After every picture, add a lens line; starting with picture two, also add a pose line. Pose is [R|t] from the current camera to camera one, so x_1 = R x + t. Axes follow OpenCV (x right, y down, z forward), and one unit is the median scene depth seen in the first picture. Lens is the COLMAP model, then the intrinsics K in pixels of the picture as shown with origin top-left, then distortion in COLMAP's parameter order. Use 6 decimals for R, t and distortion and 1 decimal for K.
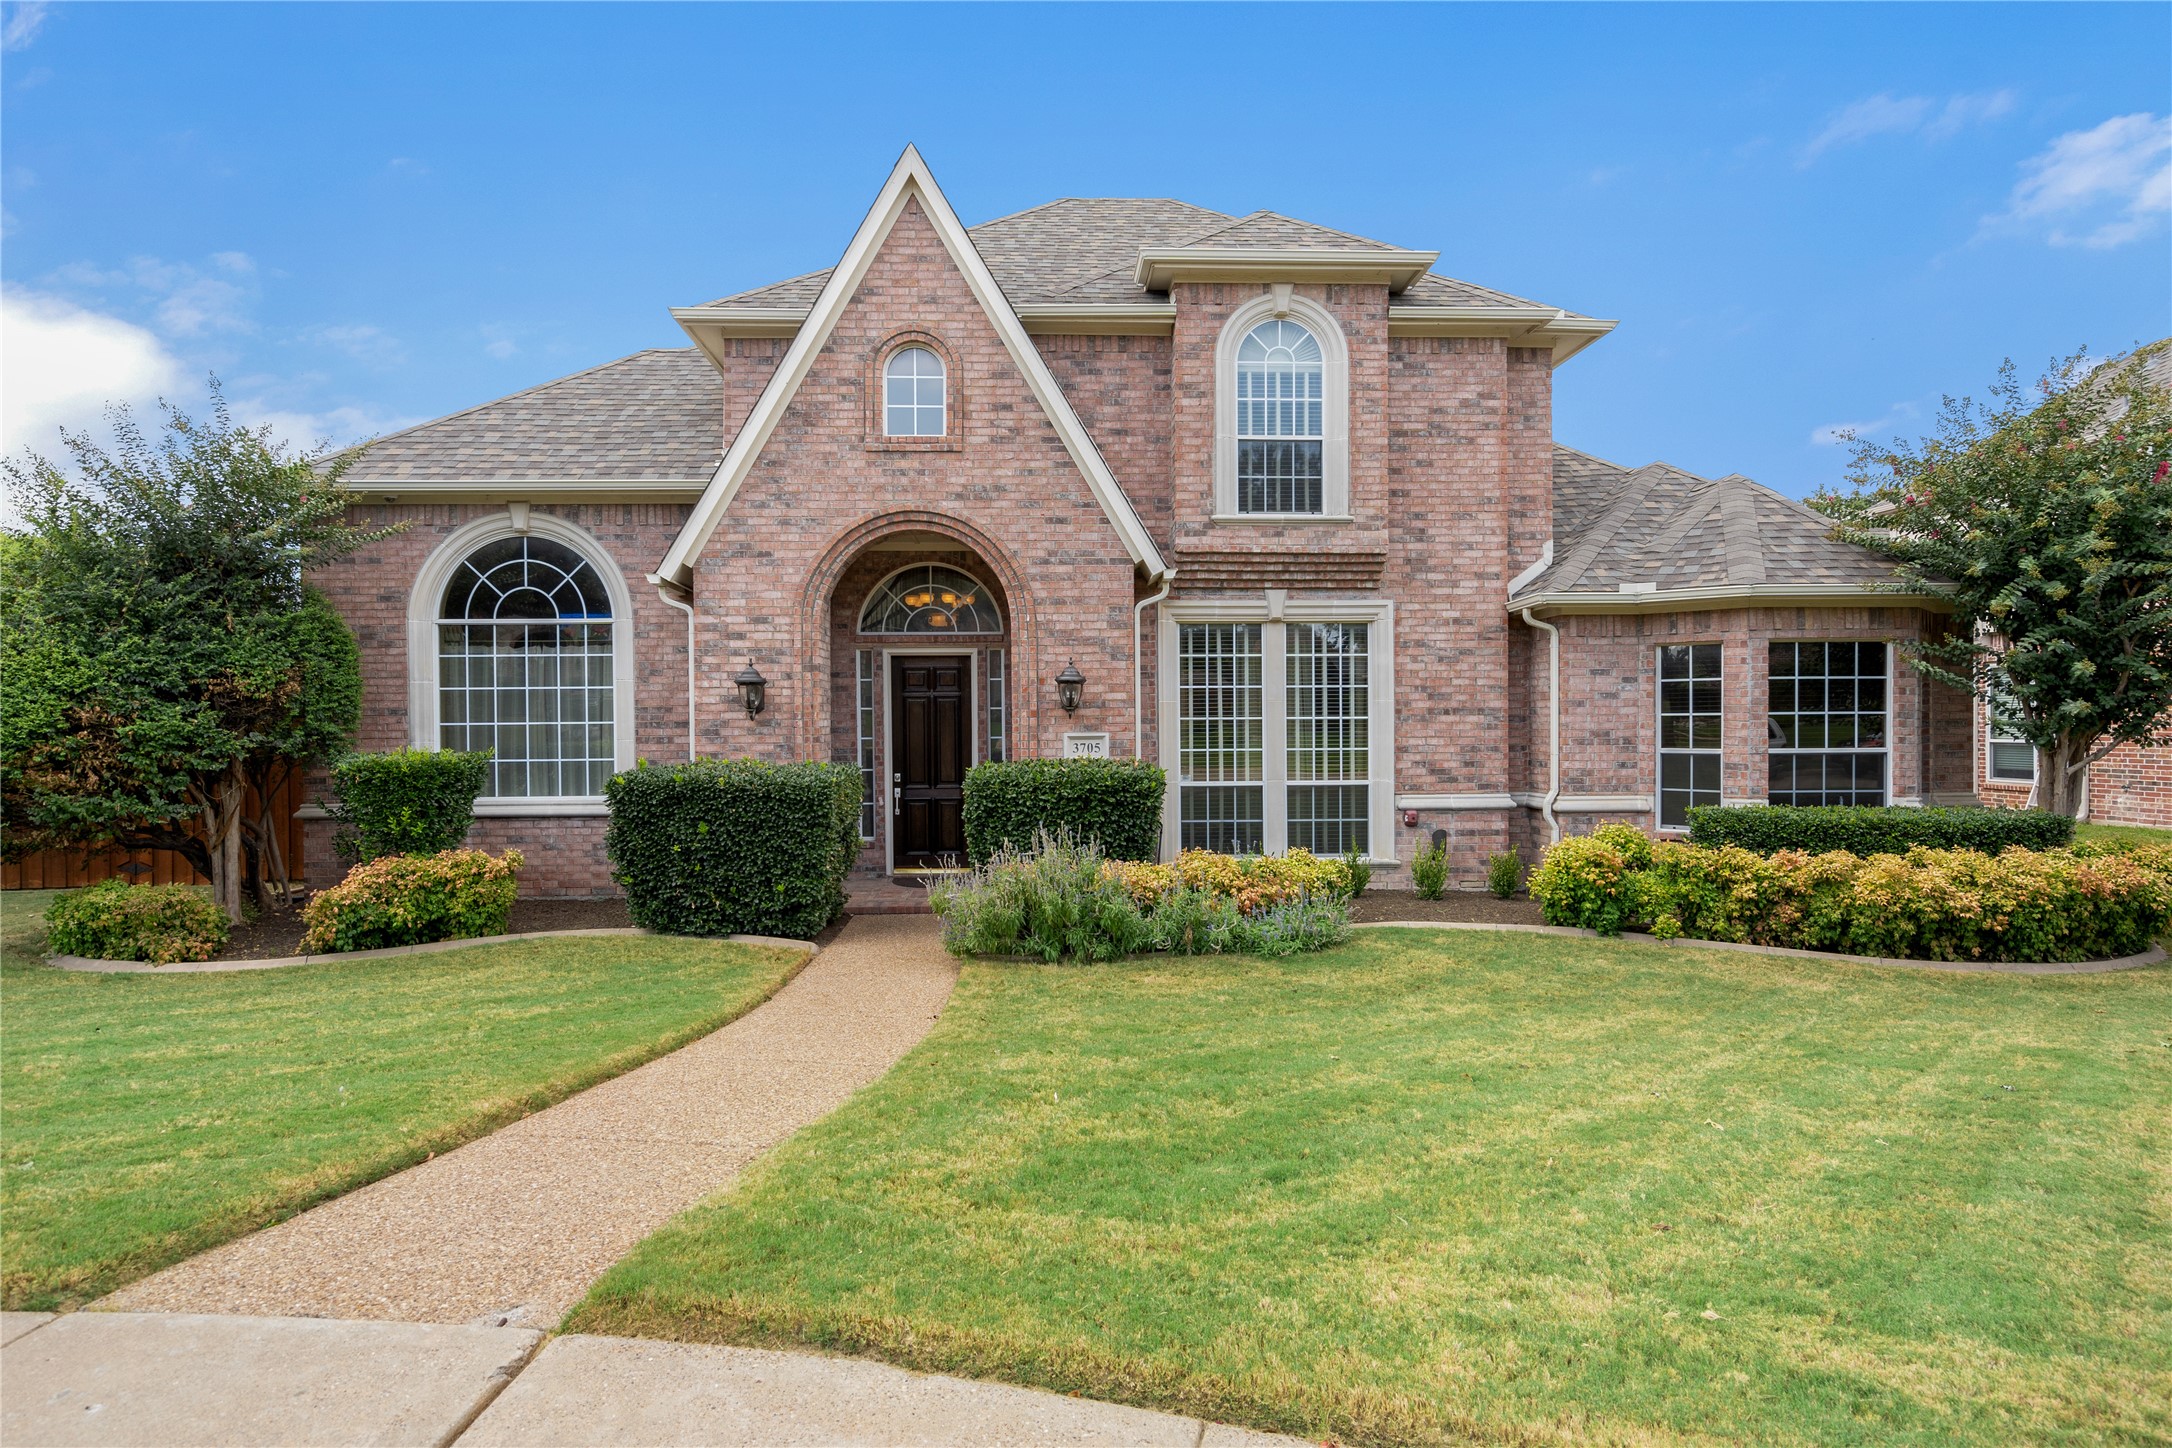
lens RADIAL K [[1206.0, 0, 1084.4], [0, 1206.0, 751.6], [0, 0, 1]] dist [-0.002810, 0.000255]
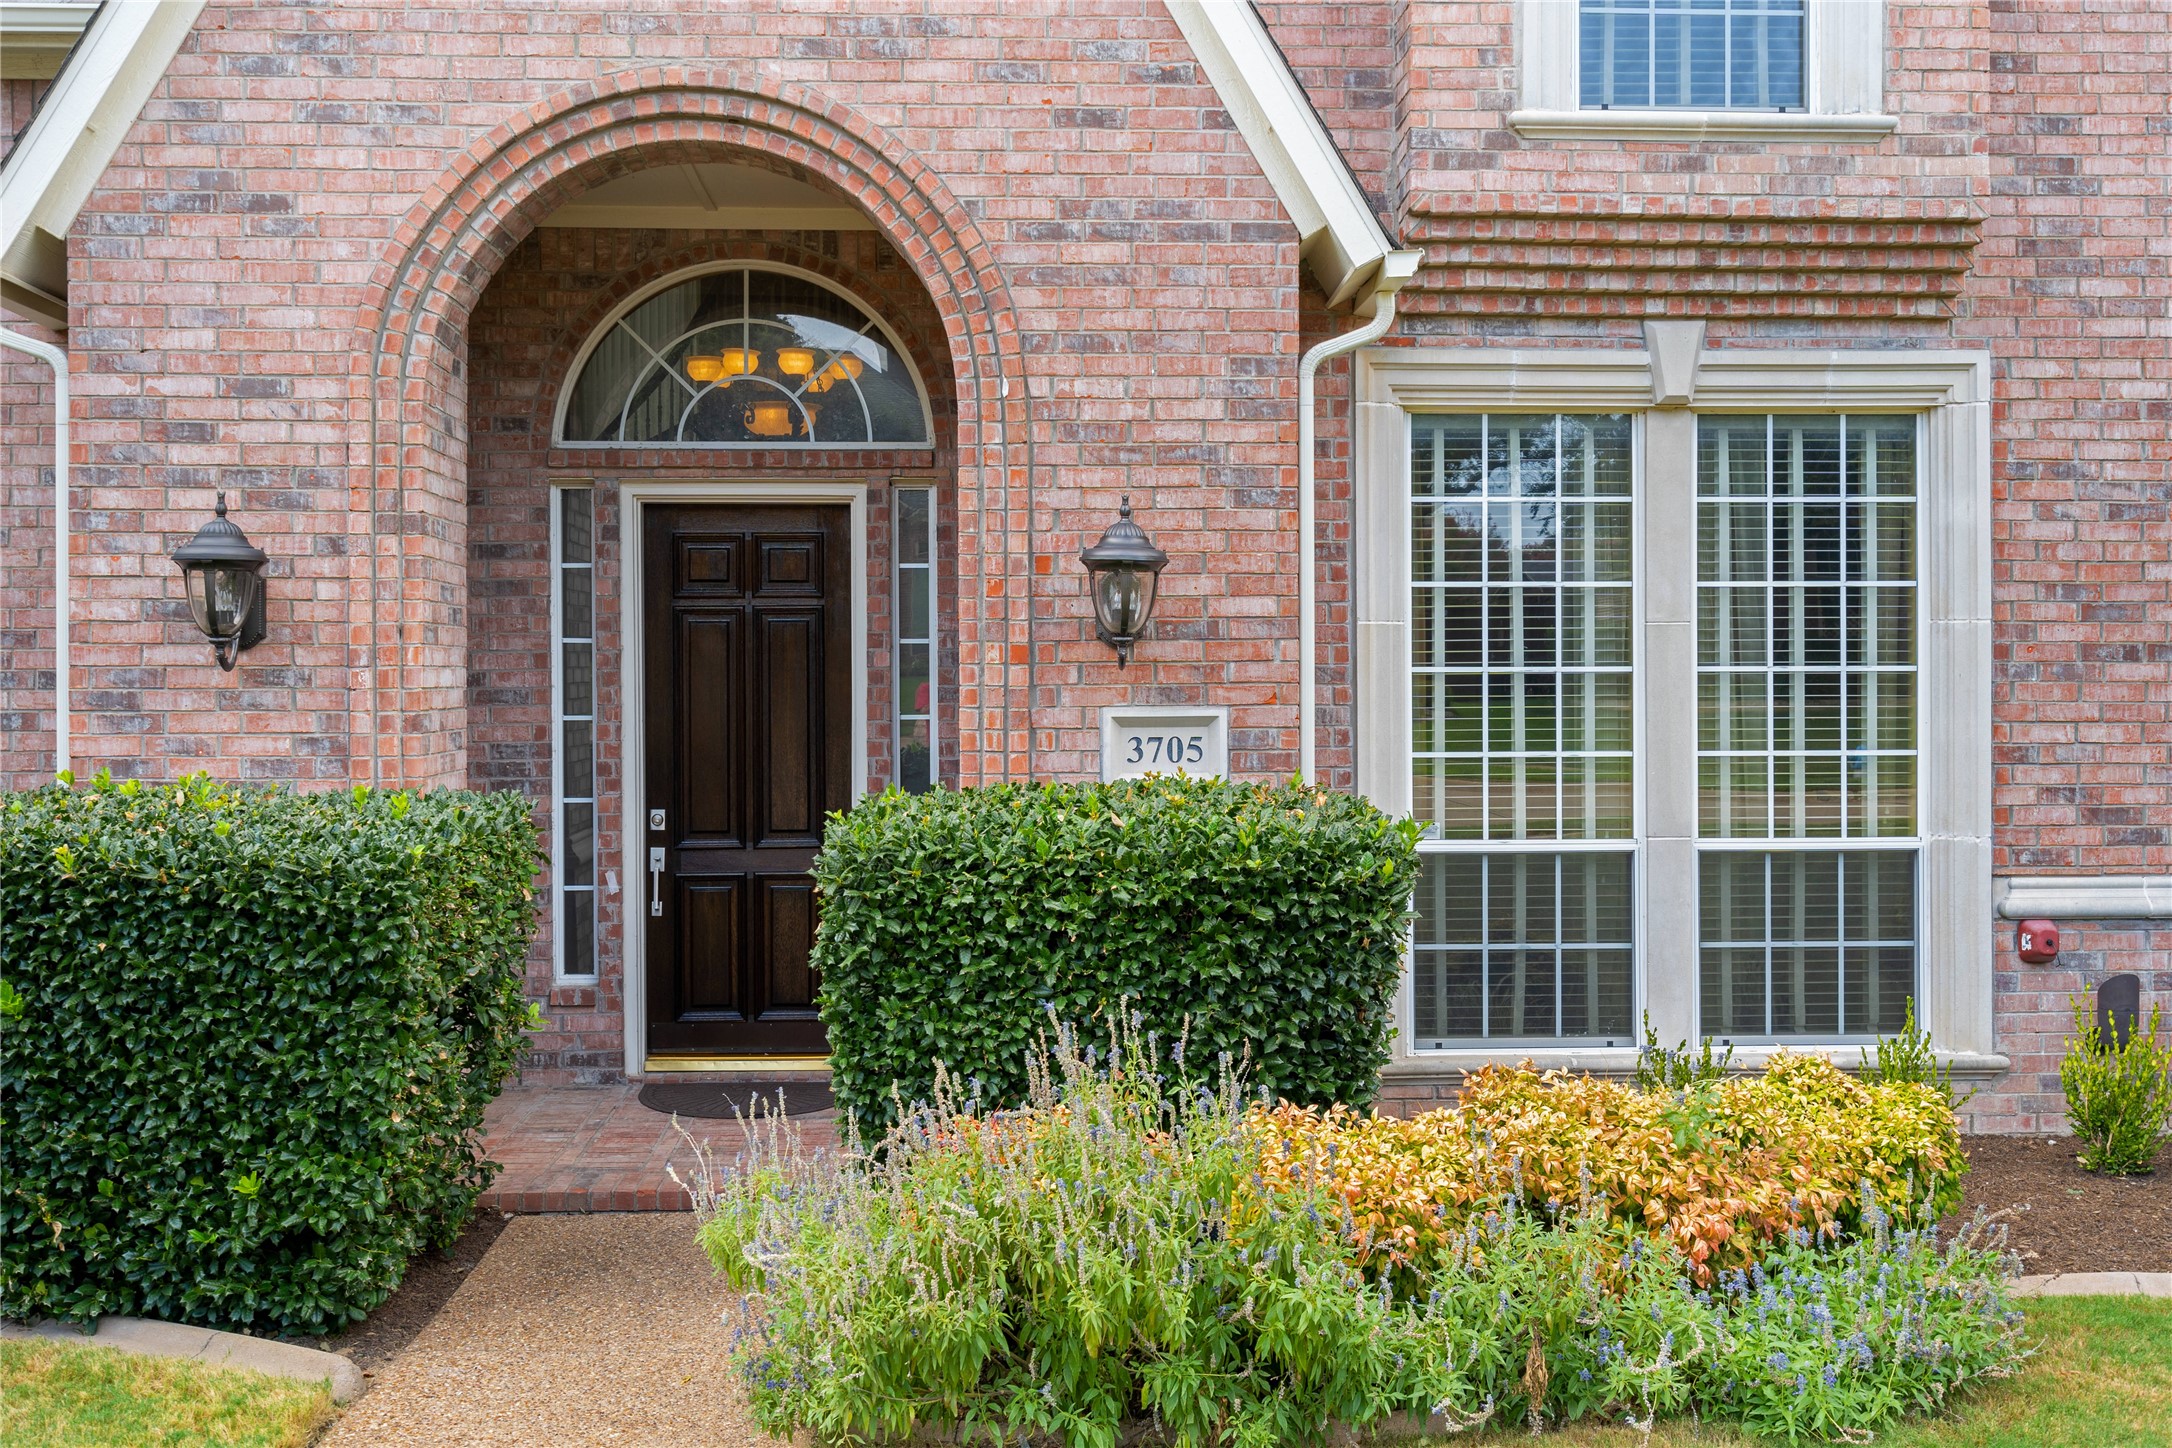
lens RADIAL K [[2114.3, 0, 1045.1], [0, 2114.3, 690.6], [0, 0, 1]] dist [0.006060, -0.010928]
pose [[0.999925, 0.003949, -0.011617, -0.026691], [-0.004162, 0.999823, -0.018354, -0.008767], [0.011543, 0.018401, 0.999764, 0.365790]]
